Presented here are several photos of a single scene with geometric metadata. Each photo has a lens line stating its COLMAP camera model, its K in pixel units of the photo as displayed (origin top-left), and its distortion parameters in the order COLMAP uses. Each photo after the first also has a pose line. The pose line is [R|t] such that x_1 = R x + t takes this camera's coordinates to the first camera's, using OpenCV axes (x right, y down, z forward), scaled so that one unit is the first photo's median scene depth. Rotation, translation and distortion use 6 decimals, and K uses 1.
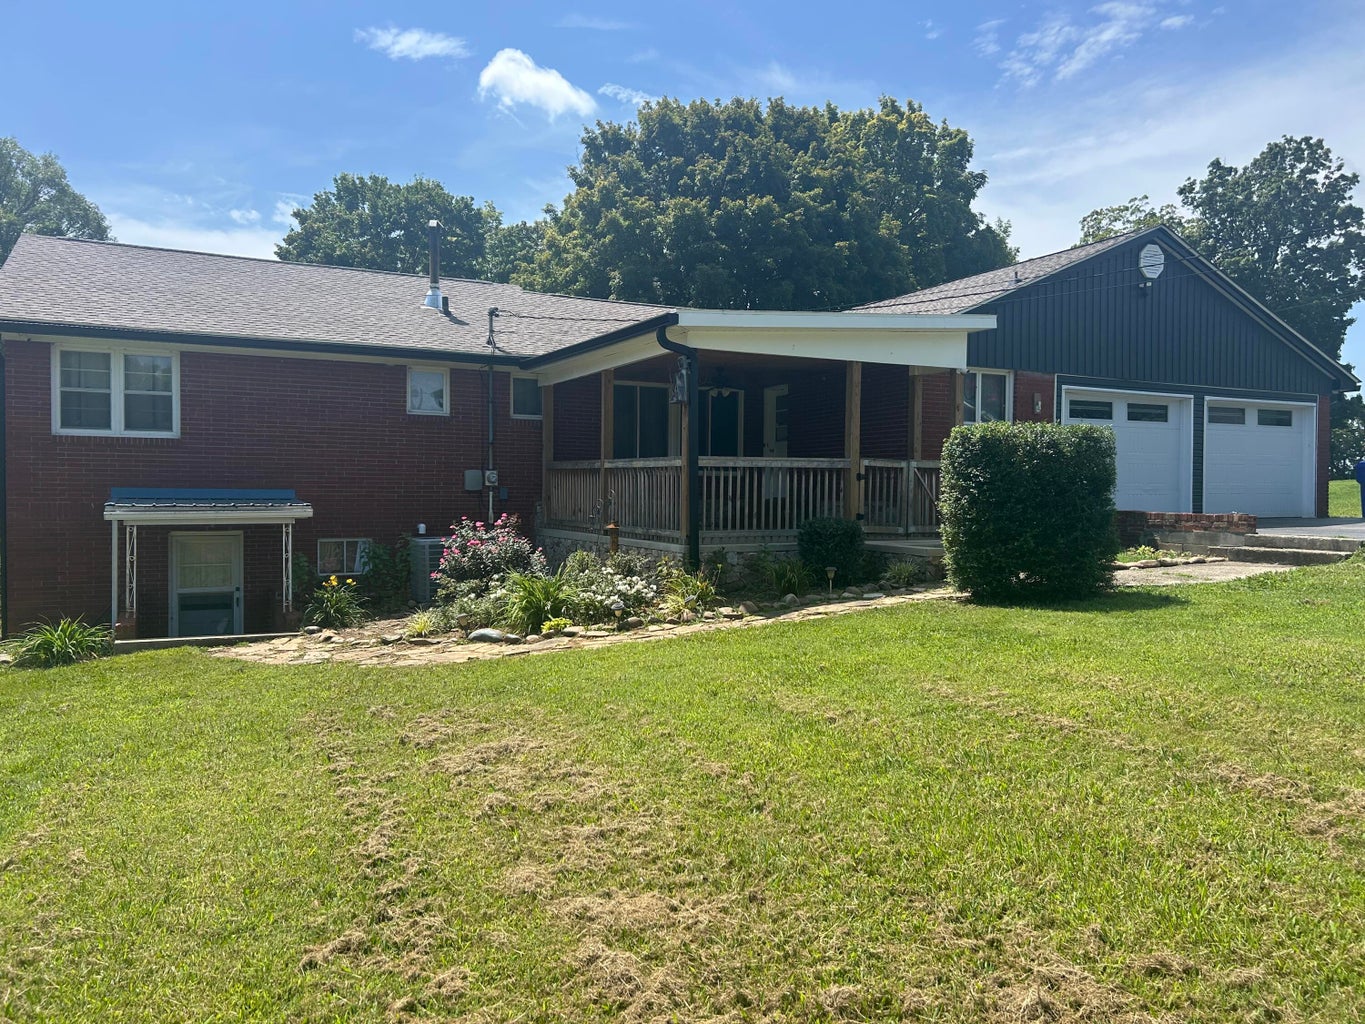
lens RADIAL K [[1039.2, 0, 676.5], [0, 1039.2, 503.7], [0, 0, 1]] dist [0.104638, -0.141797]
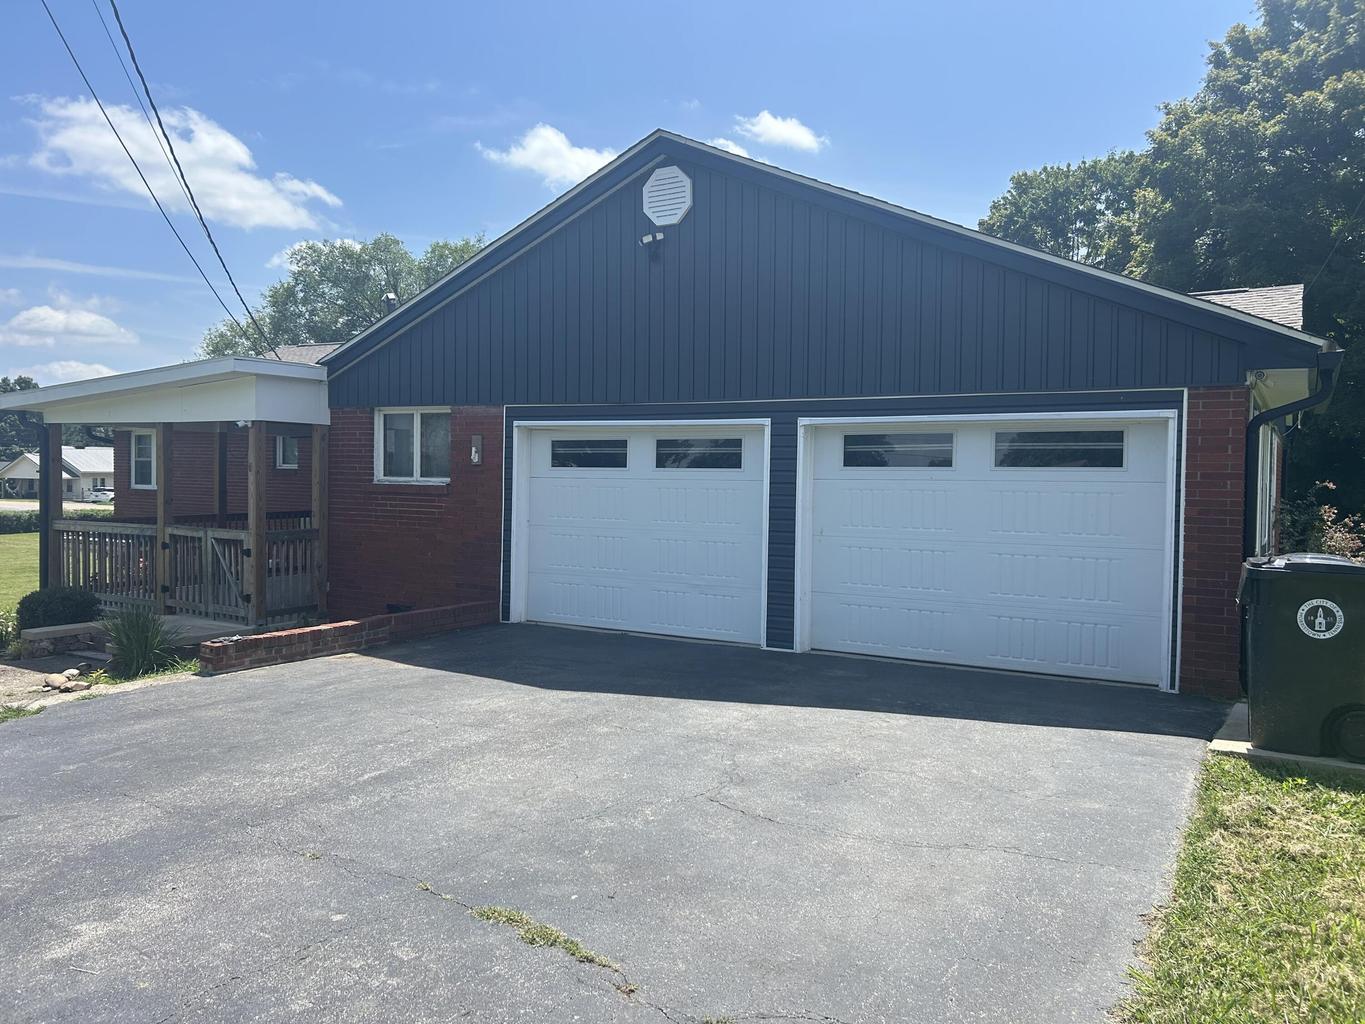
lens RADIAL K [[1075.6, 0, 688.6], [0, 1075.6, 514.3], [0, 0, 1]] dist [0.015898, -0.013093]
pose [[0.524972, 0.024466, -0.850768, 0.891544], [-0.028084, 0.999540, 0.011414, -0.056037], [0.850656, 0.017901, 0.525418, 0.645740]]
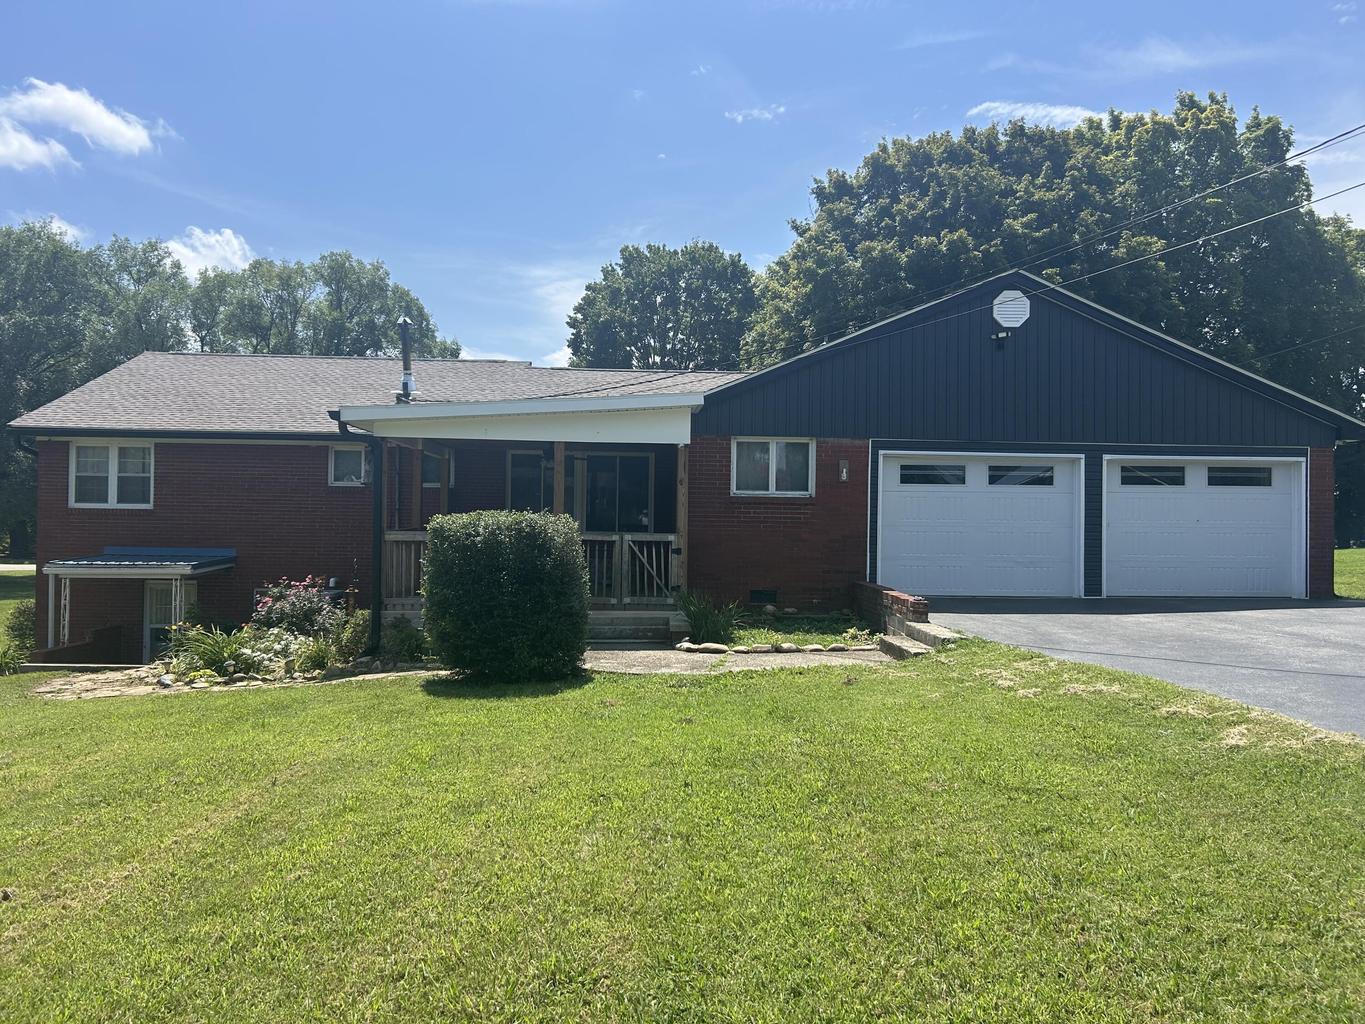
lens RADIAL K [[1034.9, 0, 651.7], [0, 1034.9, 518.6], [0, 0, 1]] dist [0.030973, 0.001063]
pose [[0.910486, 0.005423, -0.413504, 0.497492], [-0.012383, 0.999823, -0.014155, -0.031358], [0.413355, 0.018008, 0.910392, 0.063572]]
